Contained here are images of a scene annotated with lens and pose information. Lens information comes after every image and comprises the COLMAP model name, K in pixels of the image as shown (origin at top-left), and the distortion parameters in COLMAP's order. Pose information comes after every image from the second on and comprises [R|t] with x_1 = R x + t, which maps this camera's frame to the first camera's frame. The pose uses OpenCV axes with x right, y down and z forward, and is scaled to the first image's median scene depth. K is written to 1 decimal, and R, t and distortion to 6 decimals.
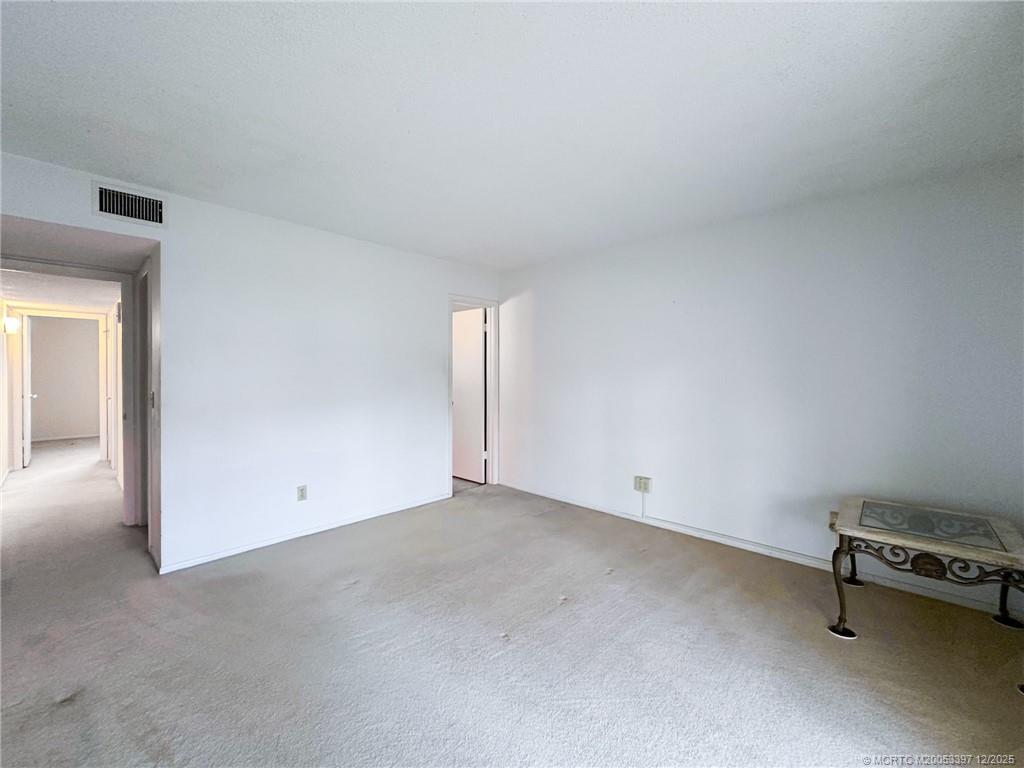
lens RADIAL K [[414.8, 0, 512.8], [0, 414.8, 377.1], [0, 0, 1]] dist [-0.000902, -0.000221]
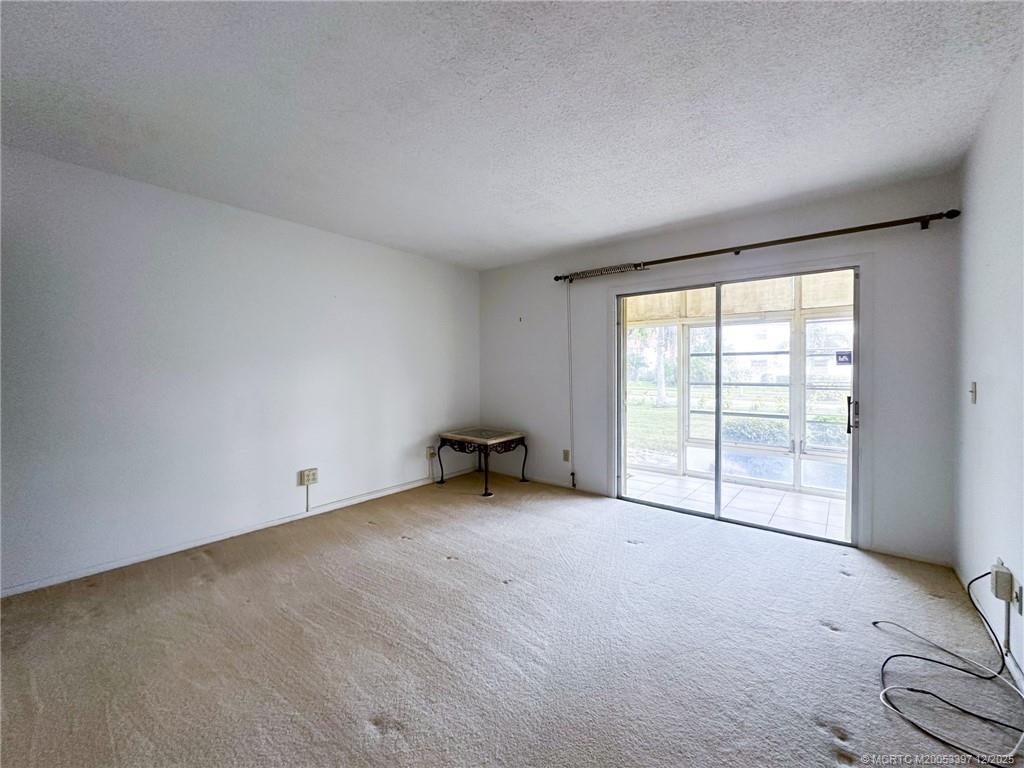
lens RADIAL K [[414.8, 0, 512.8], [0, 414.8, 377.1], [0, 0, 1]] dist [-0.000902, -0.000221]
pose [[-0.066787, -0.019417, 0.997578, -0.952924], [0.009772, 0.999750, 0.020114, 0.021101], [-0.997719, 0.011092, -0.066581, 0.842143]]
